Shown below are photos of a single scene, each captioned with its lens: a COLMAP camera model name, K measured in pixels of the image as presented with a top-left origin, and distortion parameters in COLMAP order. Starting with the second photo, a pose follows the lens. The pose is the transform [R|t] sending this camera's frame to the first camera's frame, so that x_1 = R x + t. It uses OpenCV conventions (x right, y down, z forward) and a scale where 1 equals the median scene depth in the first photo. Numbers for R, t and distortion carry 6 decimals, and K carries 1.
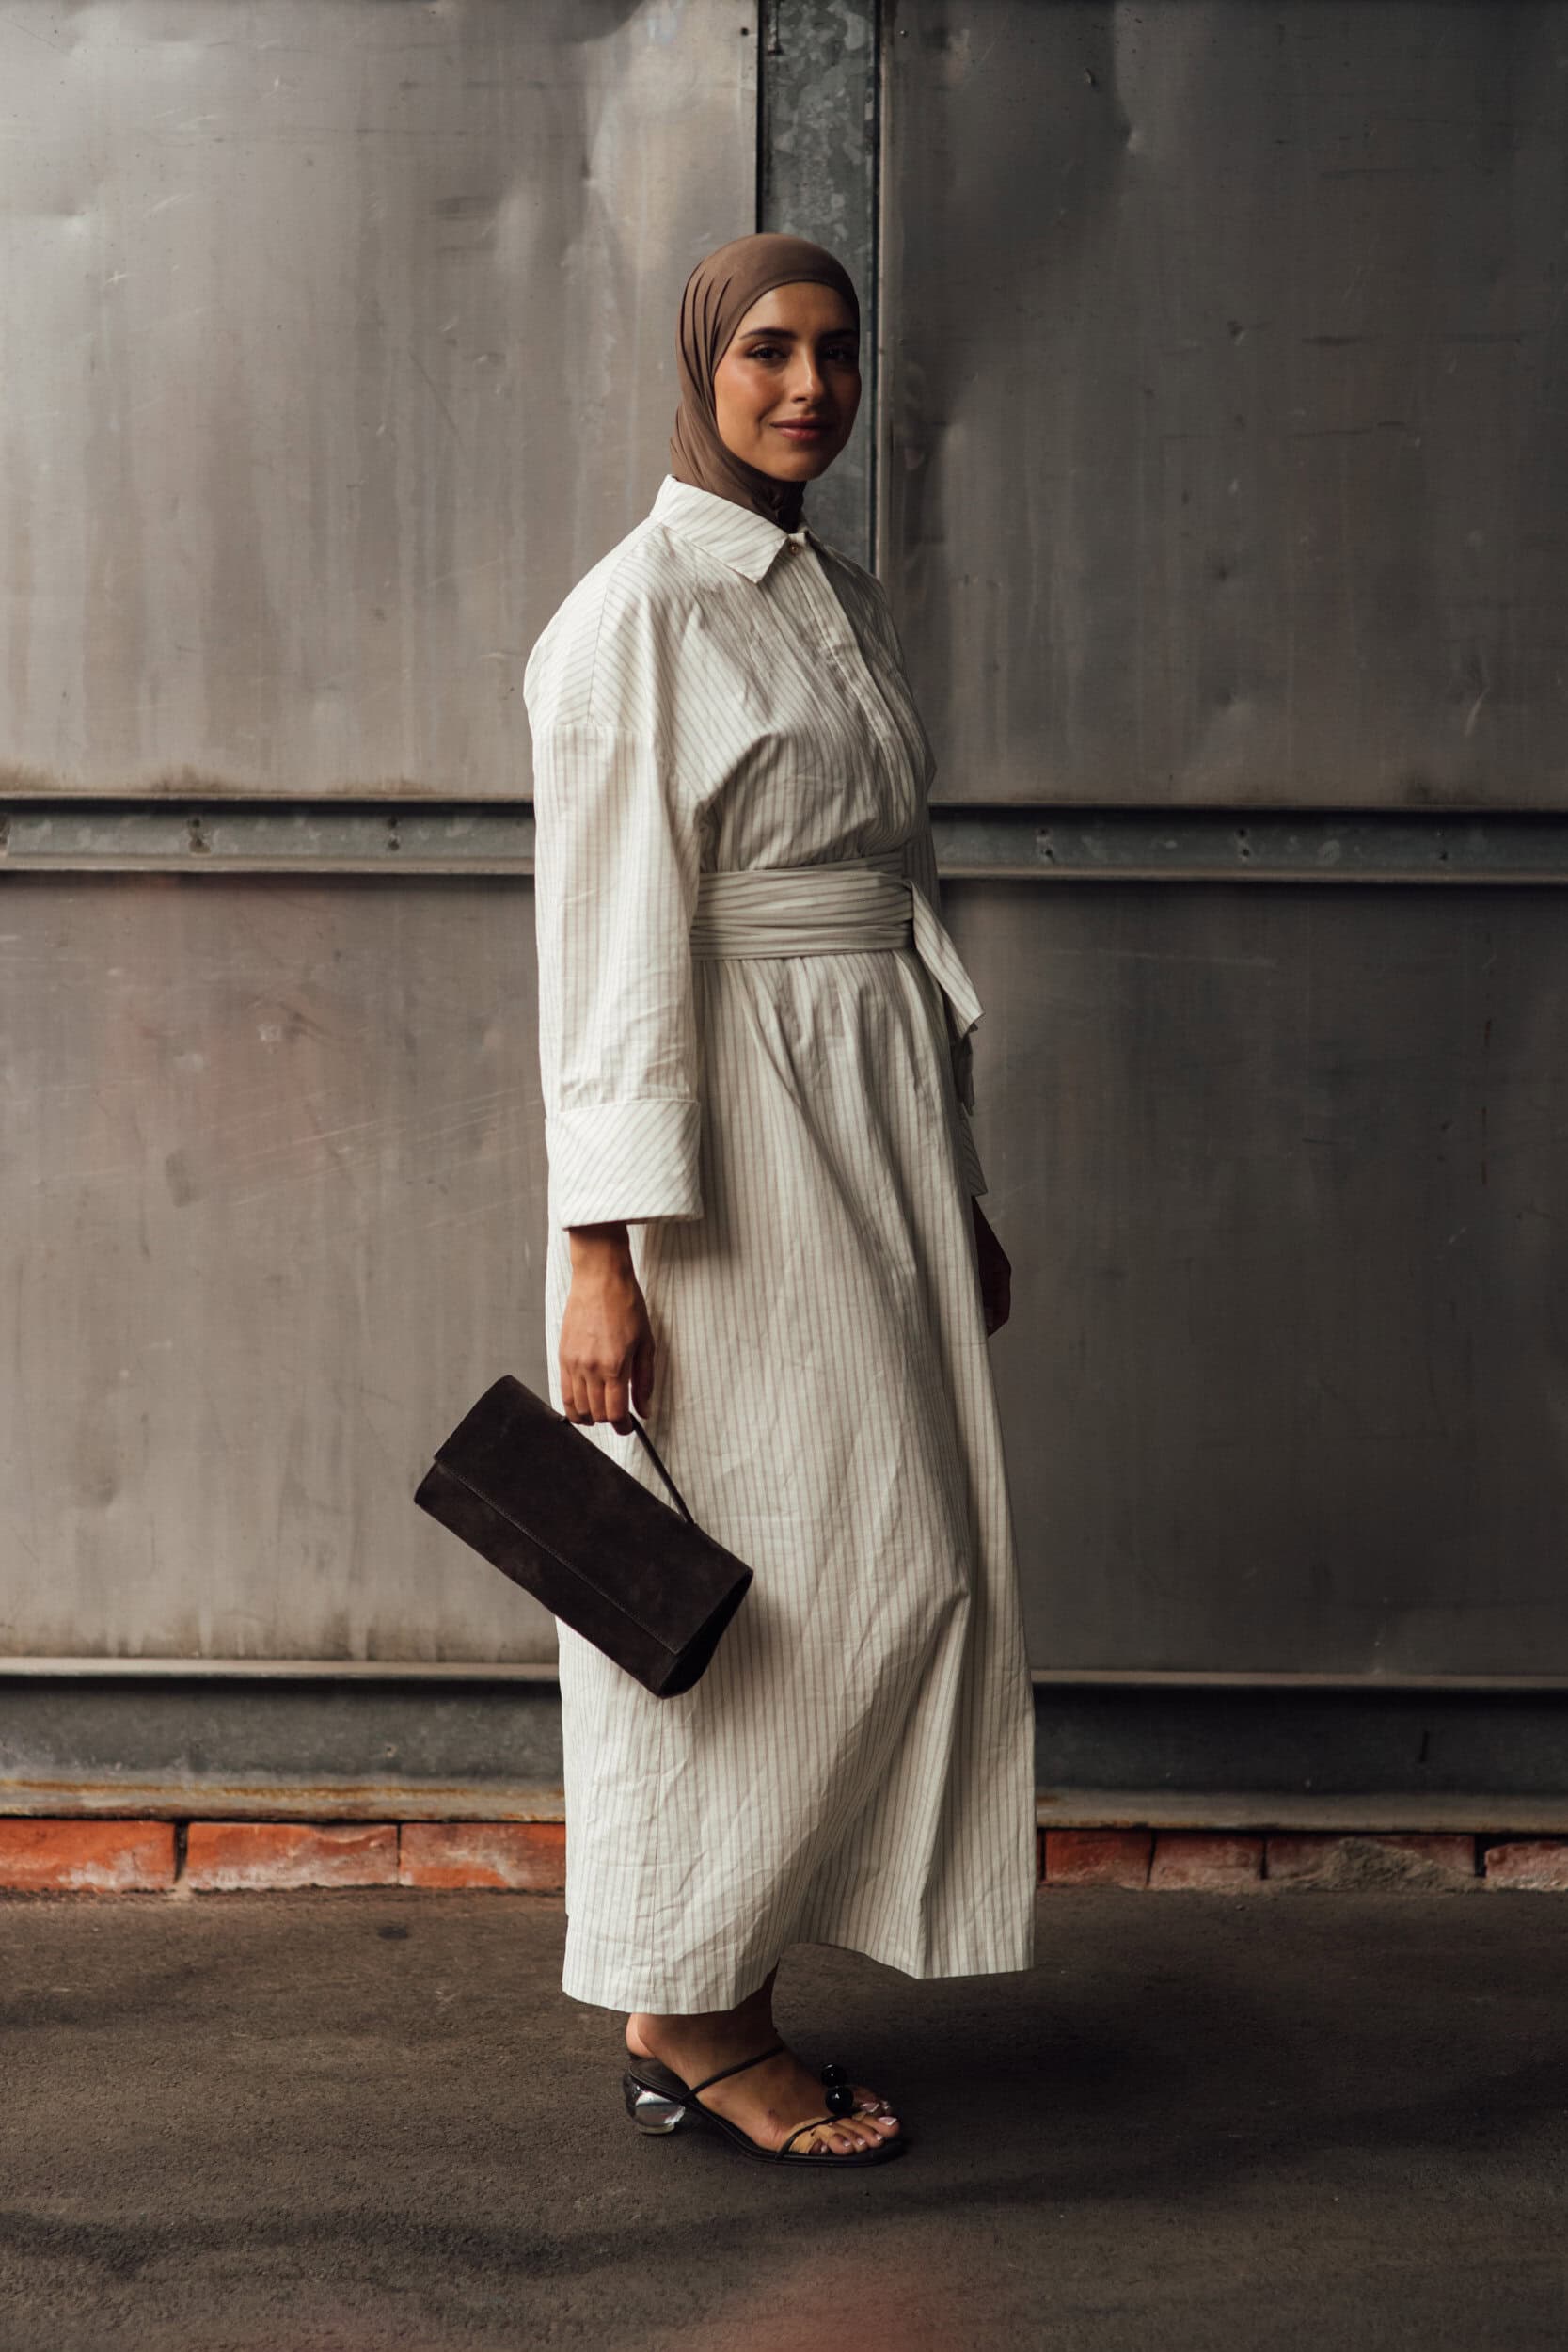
lens RADIAL K [[5940.2, 0, 775.9], [0, 5940.2, 1166.8], [0, 0, 1]] dist [-0.043706, 0.000000]
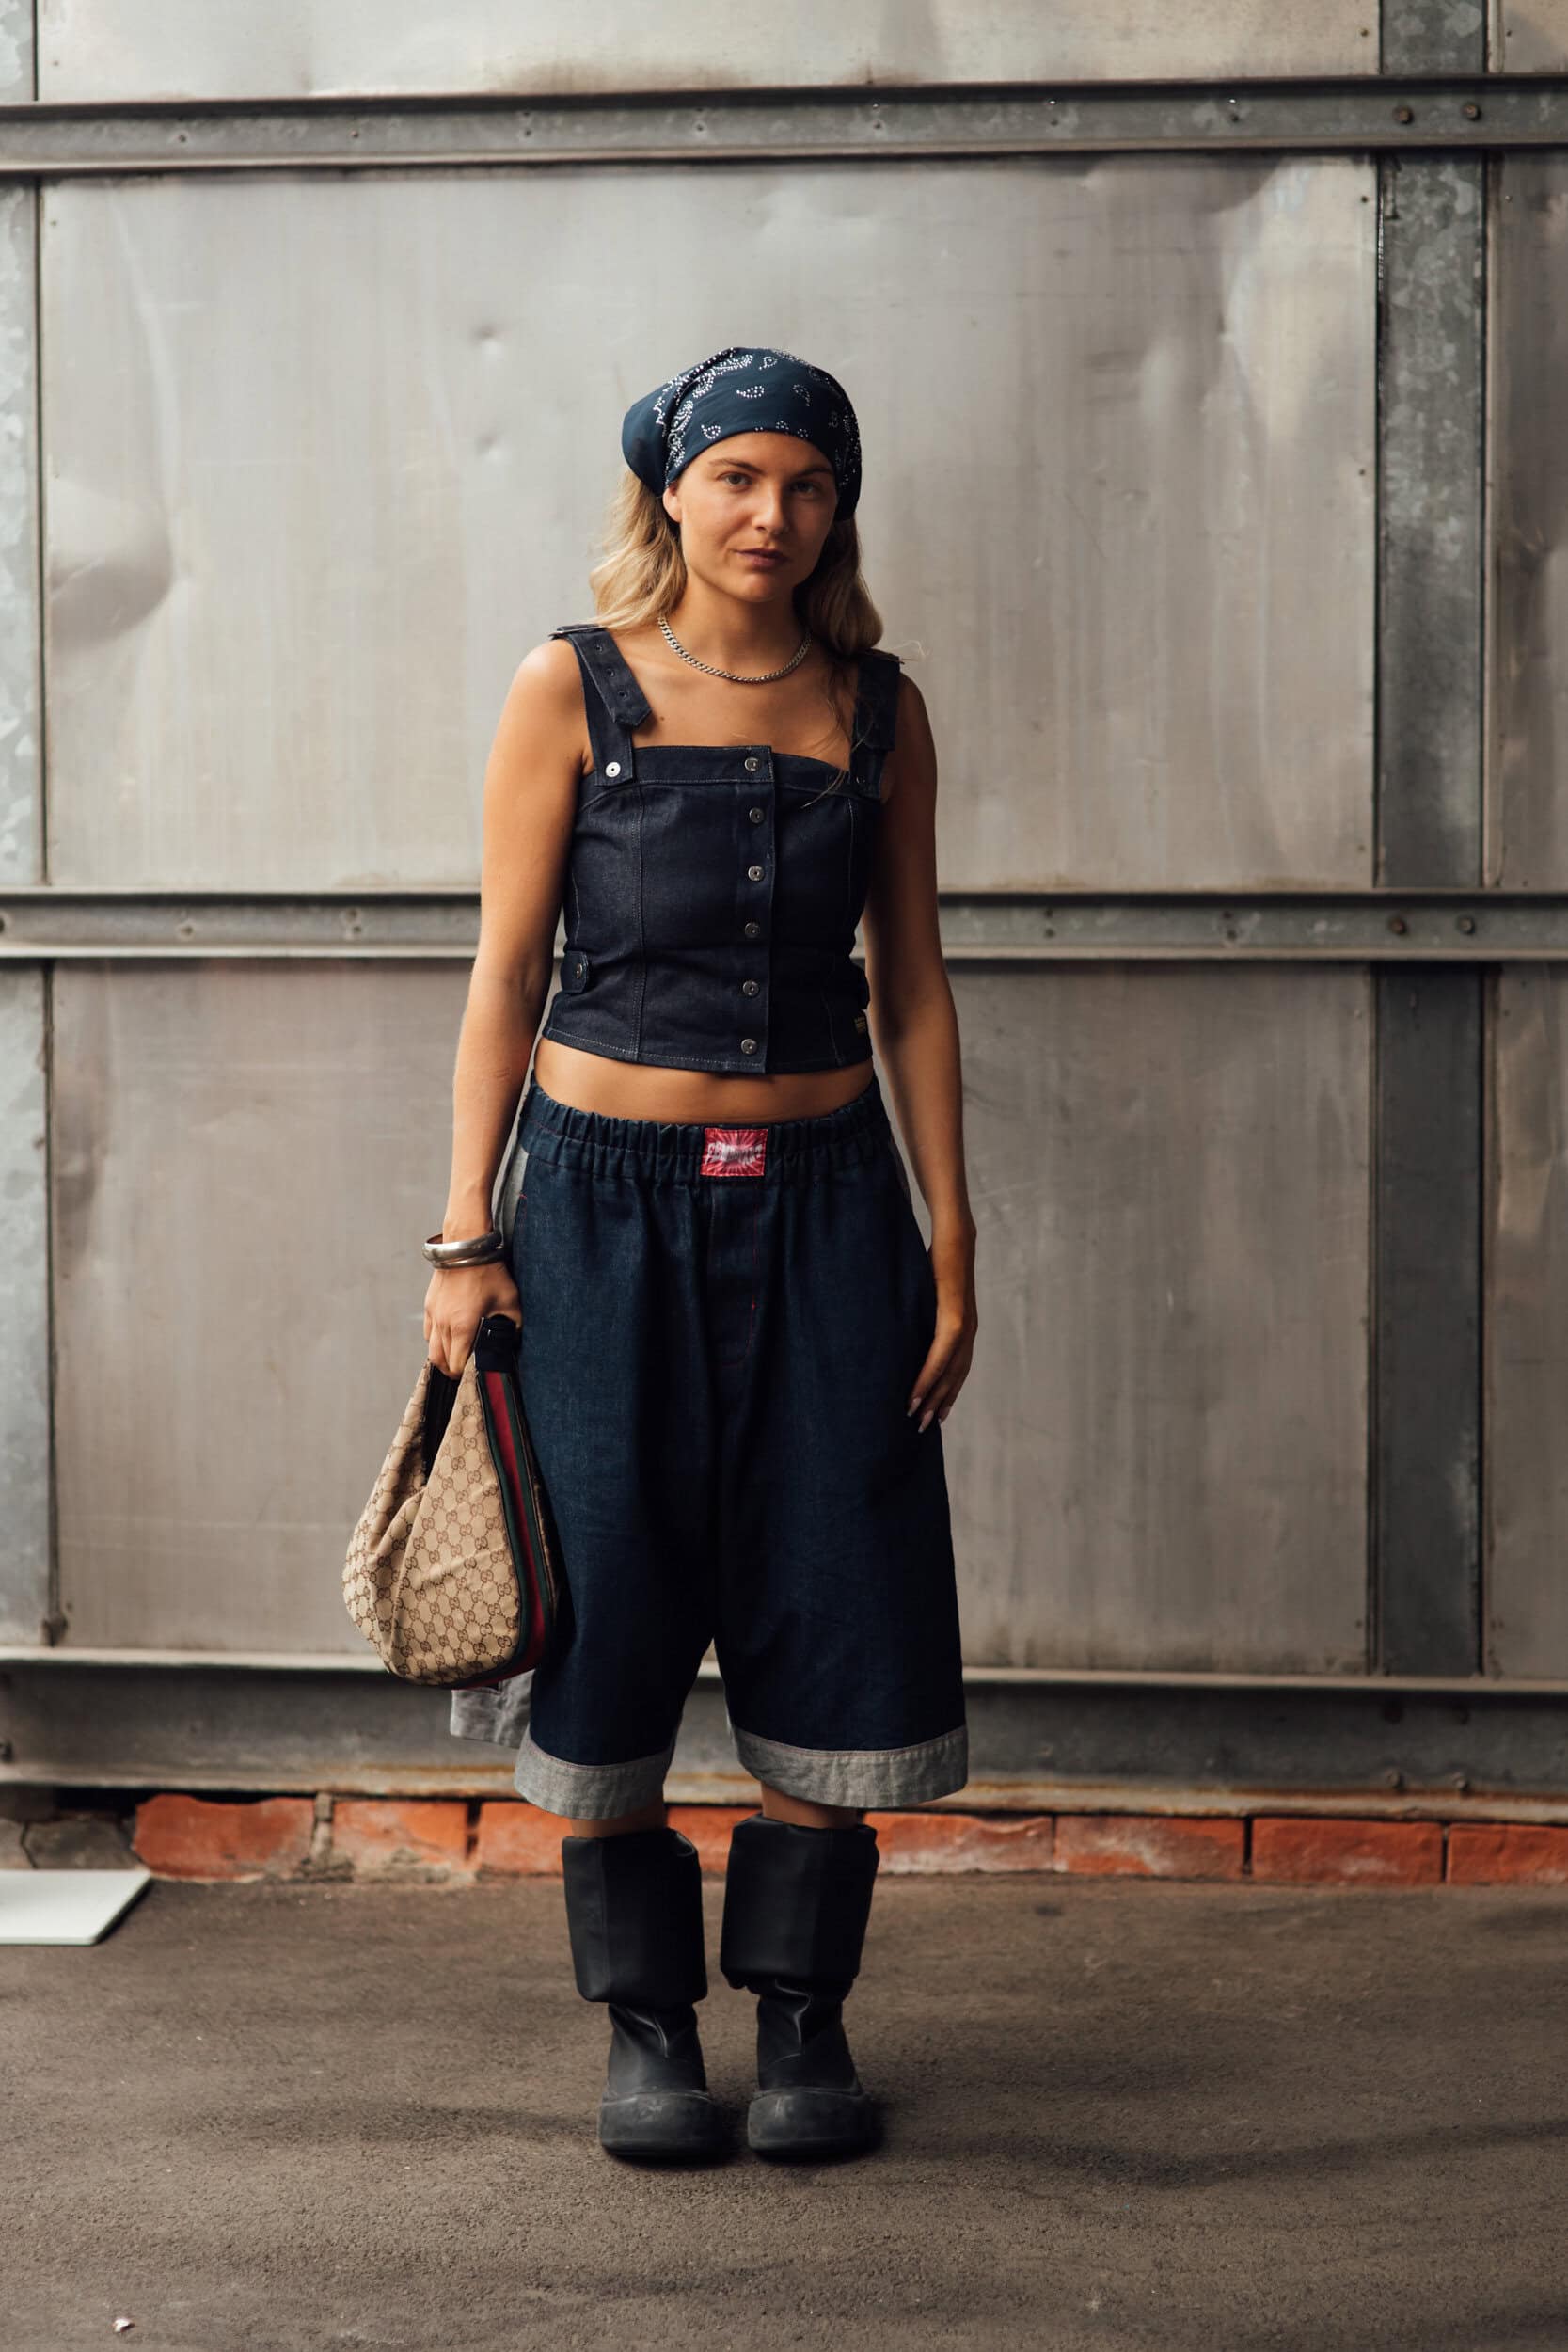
lens RADIAL K [[5940.2, 0, 786.5], [0, 5940.2, 1175.1], [0, 0, 1]] dist [-0.043706, 0.000000]
pose [[0.993097, -0.001026, -0.117291, 0.017244], [-0.001815, 0.999708, -0.024113, 0.018211], [0.117281, 0.024159, 0.992805, -0.110891]]
